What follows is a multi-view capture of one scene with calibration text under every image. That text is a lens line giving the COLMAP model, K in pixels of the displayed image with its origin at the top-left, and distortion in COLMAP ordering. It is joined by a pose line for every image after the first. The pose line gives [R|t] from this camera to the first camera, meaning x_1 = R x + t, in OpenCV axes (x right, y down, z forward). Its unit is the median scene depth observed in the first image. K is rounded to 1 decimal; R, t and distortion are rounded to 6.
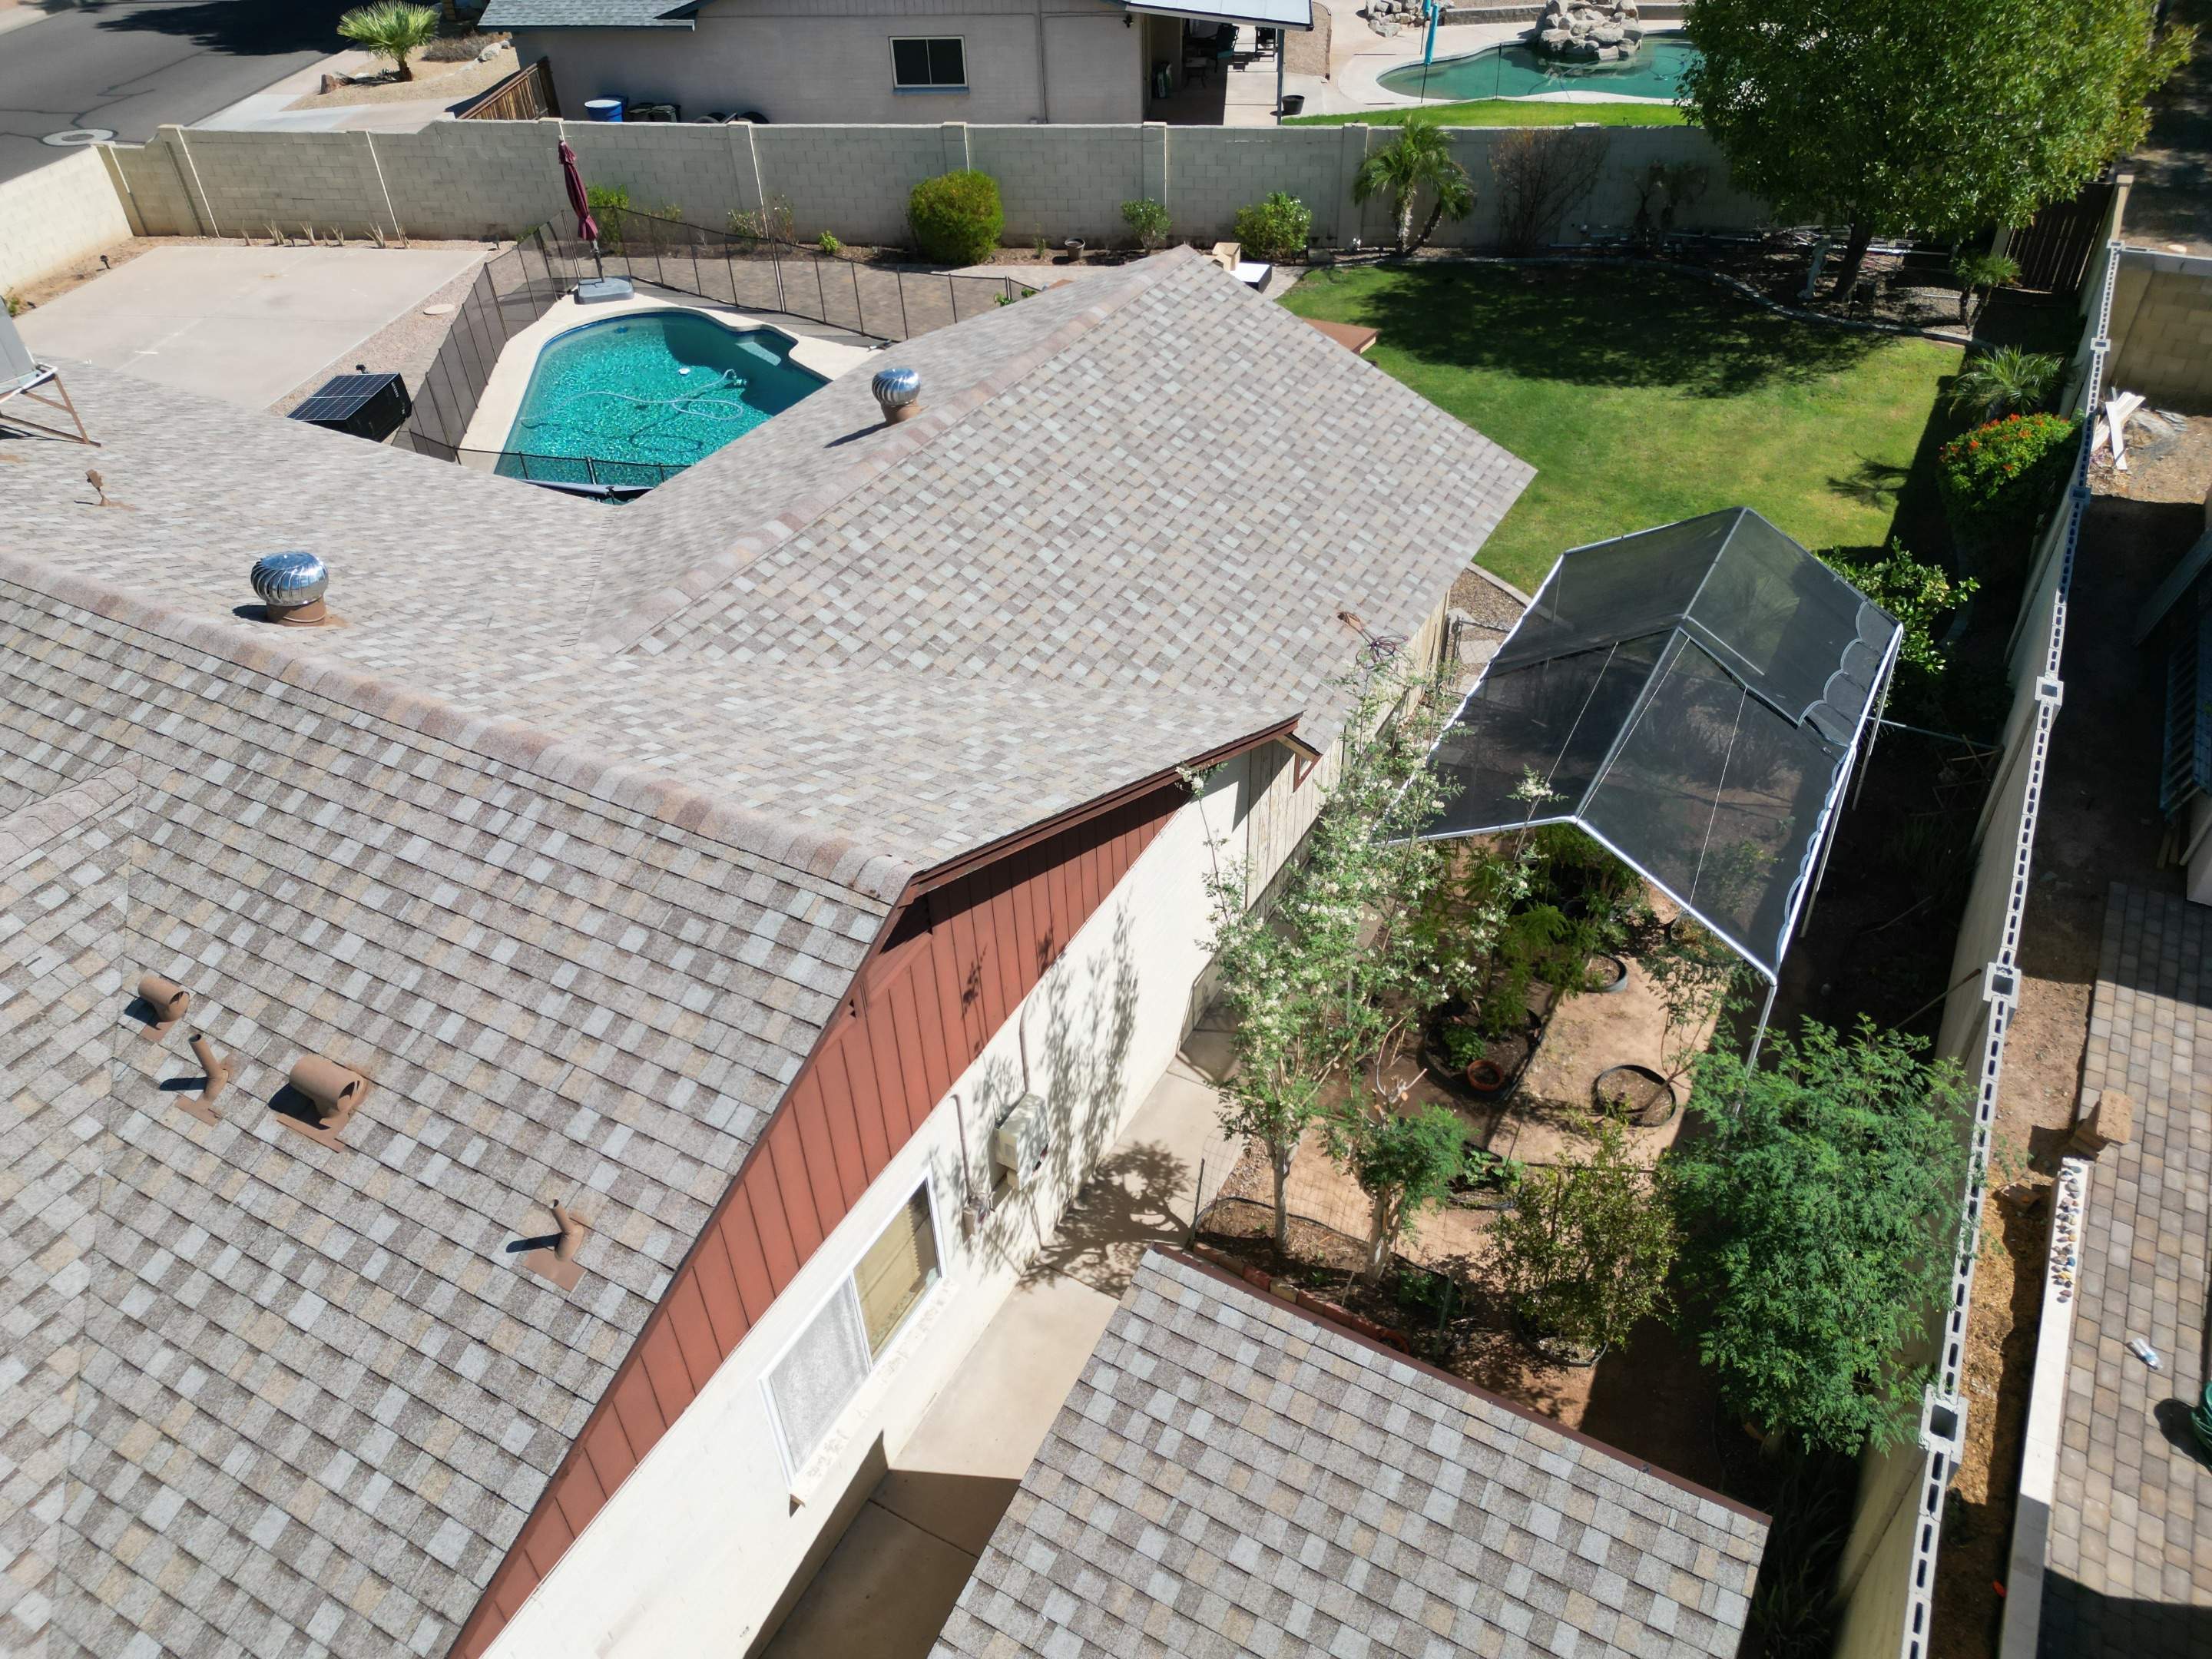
lens RADIAL K [[1539.4, 0, 1104.3], [0, 1539.4, 823.7], [0, 0, 1]] dist [0.082388, -0.073938]
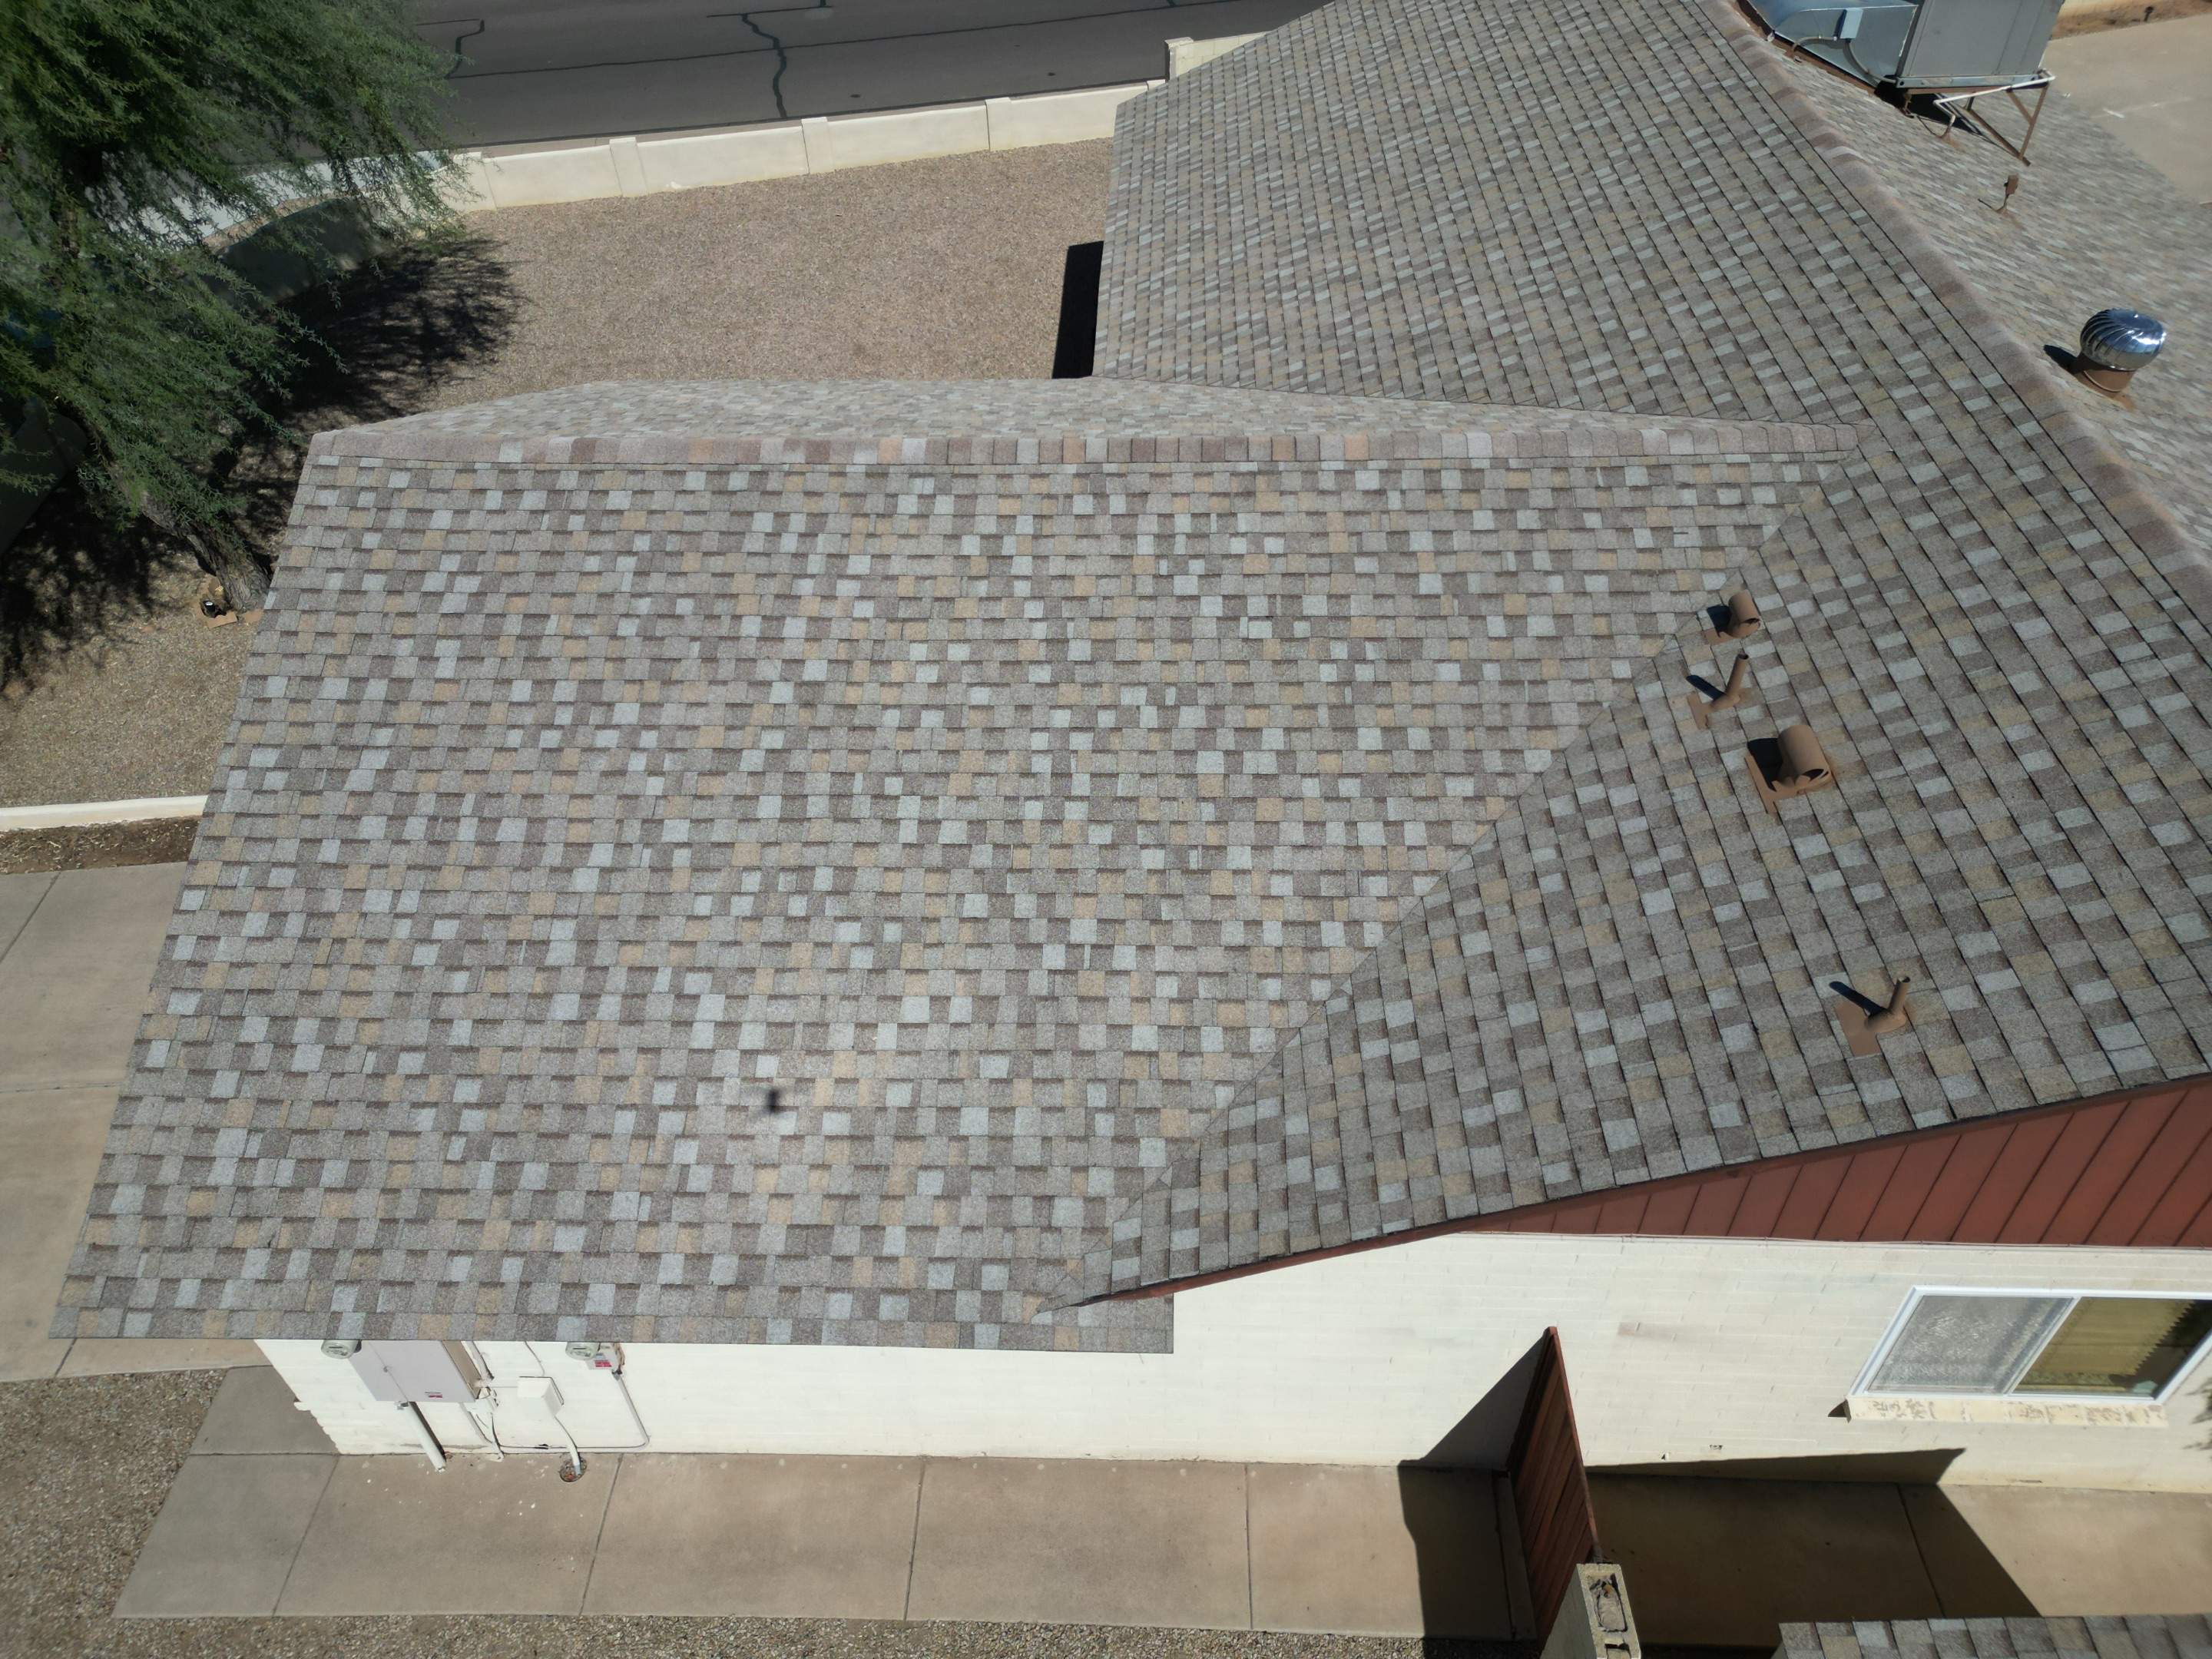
lens RADIAL K [[1542.2, 0, 1101.6], [0, 1542.2, 818.9], [0, 0, 1]] dist [0.069621, -0.055302]
pose [[0.452771, 0.614028, -0.646504, -0.004522], [-0.536008, 0.766881, 0.352972, 0.050554], [0.712526, 0.186716, 0.676346, -0.024485]]
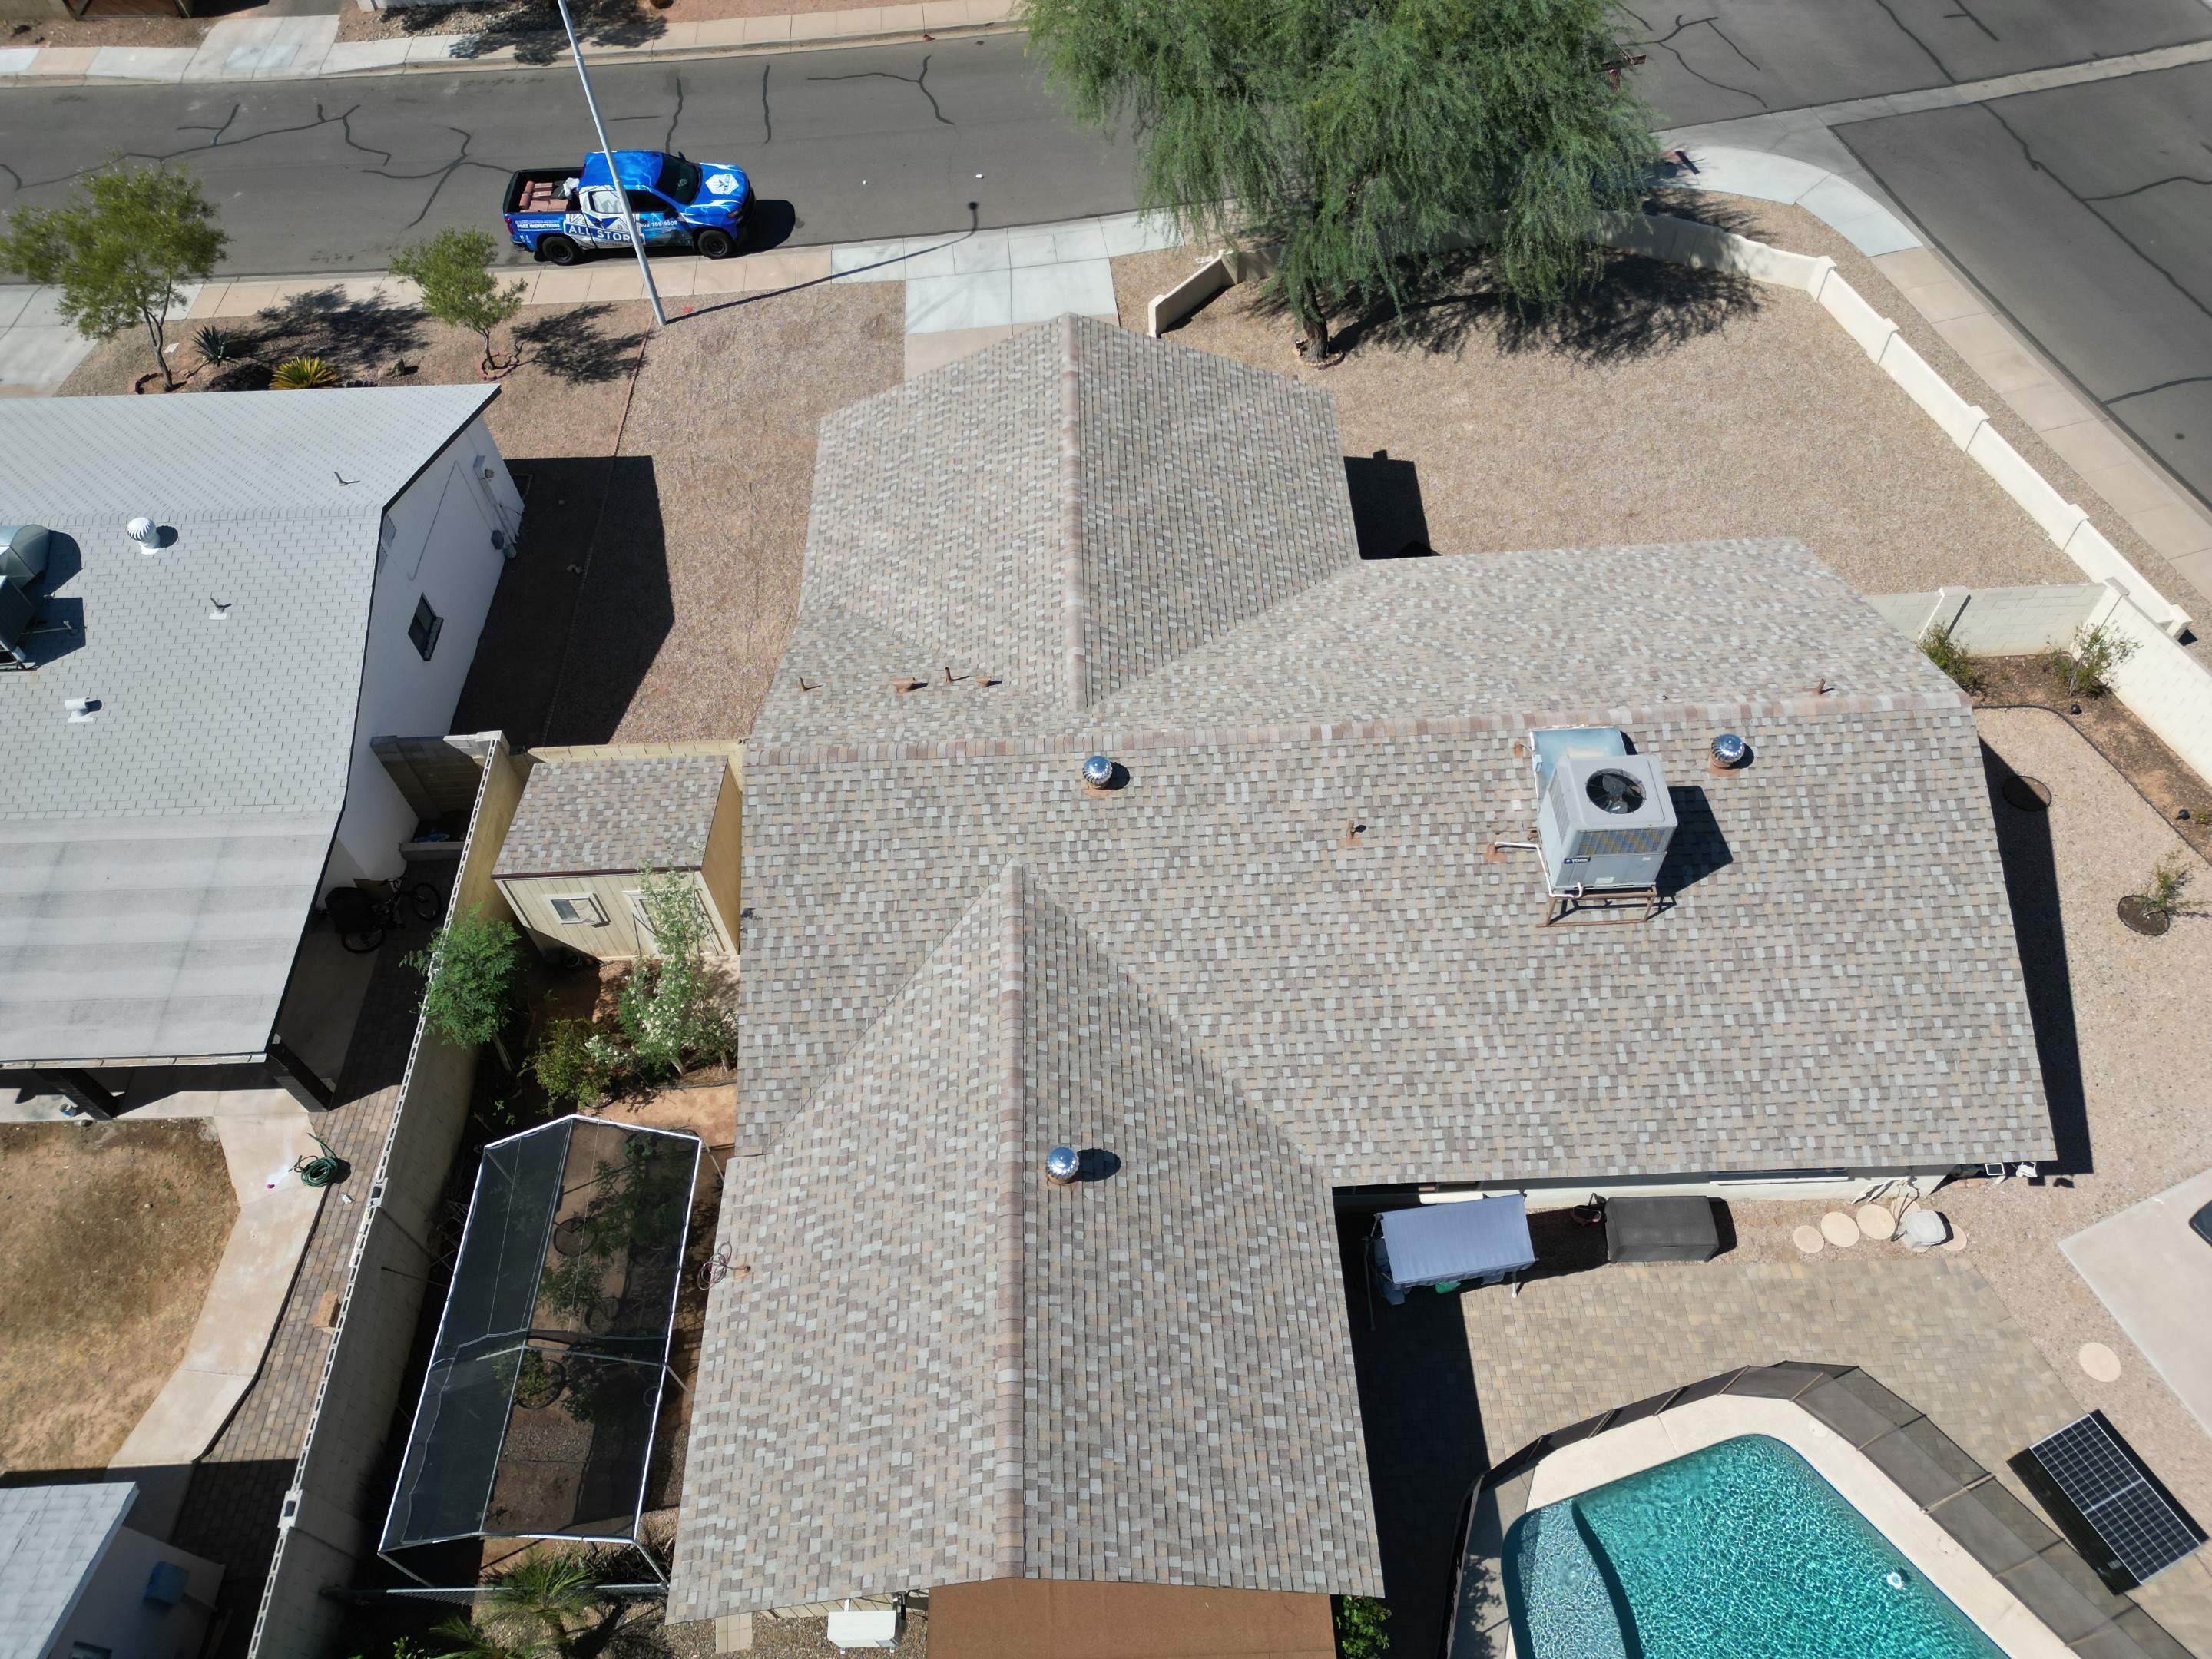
lens RADIAL K [[1539.4, 0, 1106.8], [0, 1539.4, 830.1], [0, 0, 1]] dist [0.082388, -0.073938]
pose [[-0.858740, 0.450298, -0.244533, 0.039655], [-0.258216, 0.031913, 0.965560, -1.912581], [0.442594, 0.892308, 0.088869, 0.739263]]
